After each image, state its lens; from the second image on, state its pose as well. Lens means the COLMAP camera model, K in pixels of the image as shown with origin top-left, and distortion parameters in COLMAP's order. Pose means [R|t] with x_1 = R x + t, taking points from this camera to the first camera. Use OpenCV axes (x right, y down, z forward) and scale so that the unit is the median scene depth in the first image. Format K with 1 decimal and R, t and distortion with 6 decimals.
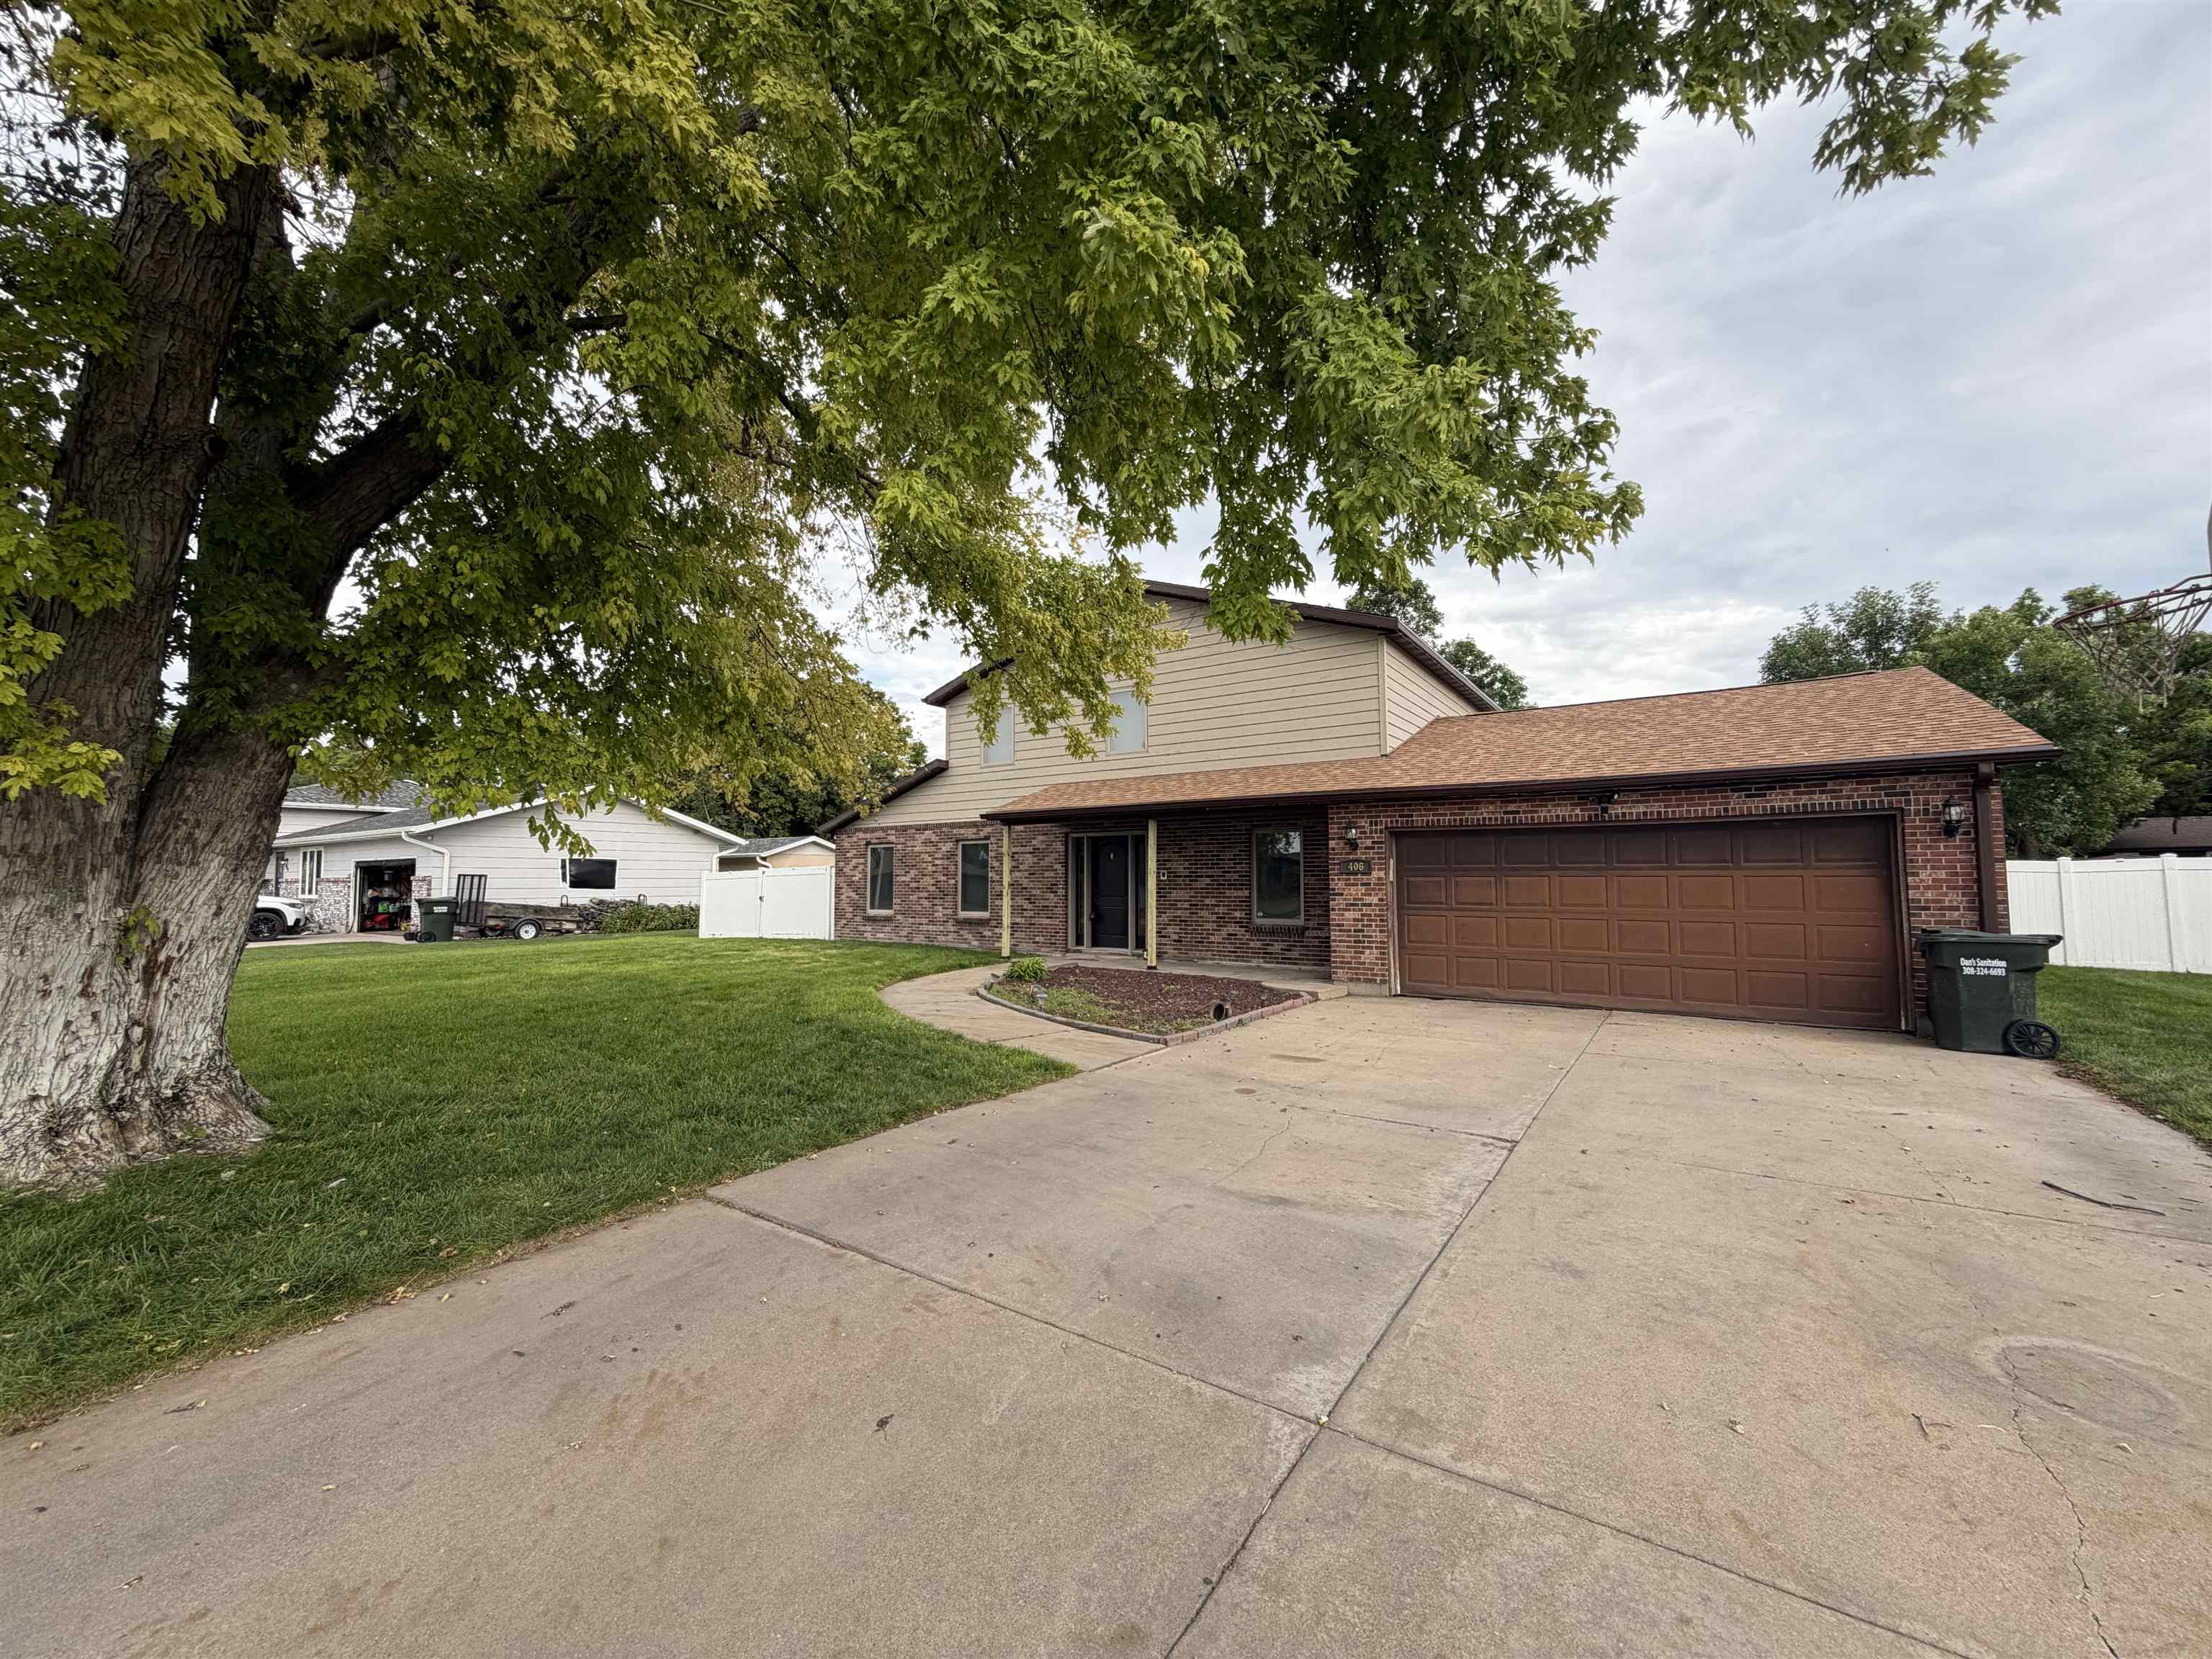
lens RADIAL K [[882.1, 0, 1106.8], [0, 882.1, 824.9], [0, 0, 1]] dist [0.003575, -0.001020]
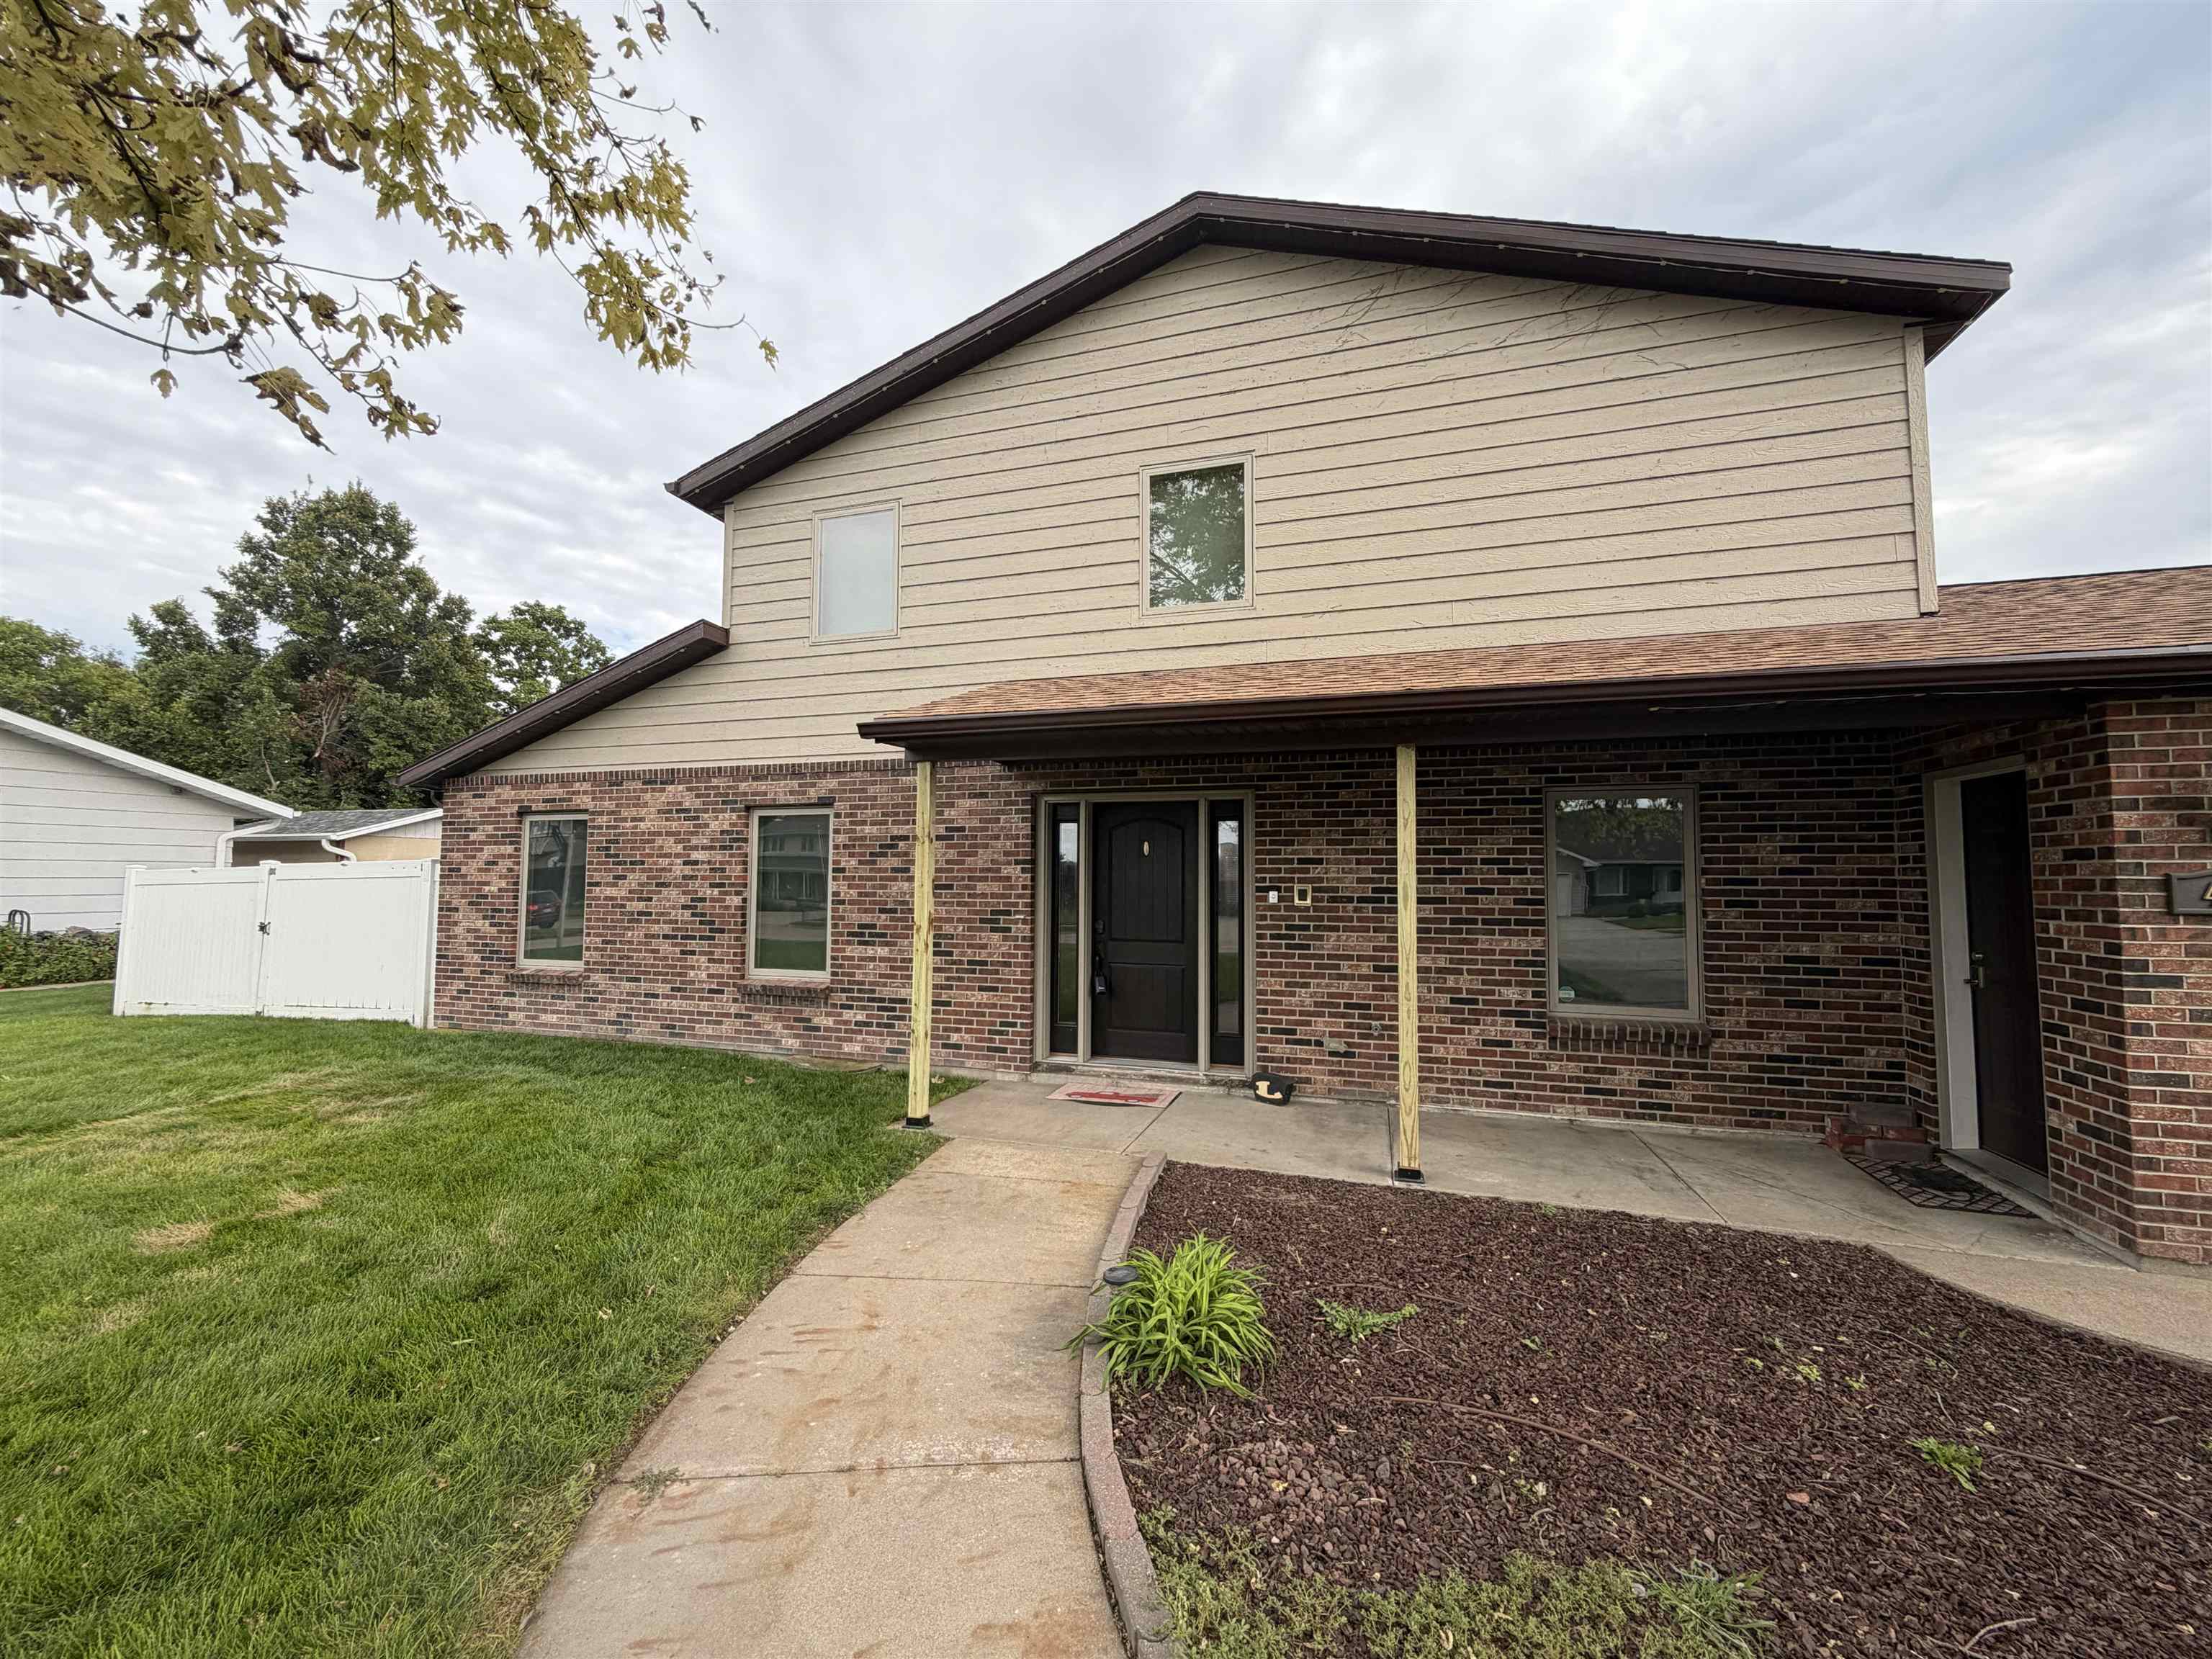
lens RADIAL K [[882.1, 0, 1106.7], [0, 882.1, 832.3], [0, 0, 1]] dist [0.003575, -0.001020]
pose [[0.958674, 0.024754, 0.283429, -0.120556], [-0.027742, 0.999594, 0.006534, 0.022008], [-0.283152, -0.014127, 0.958971, 0.516242]]
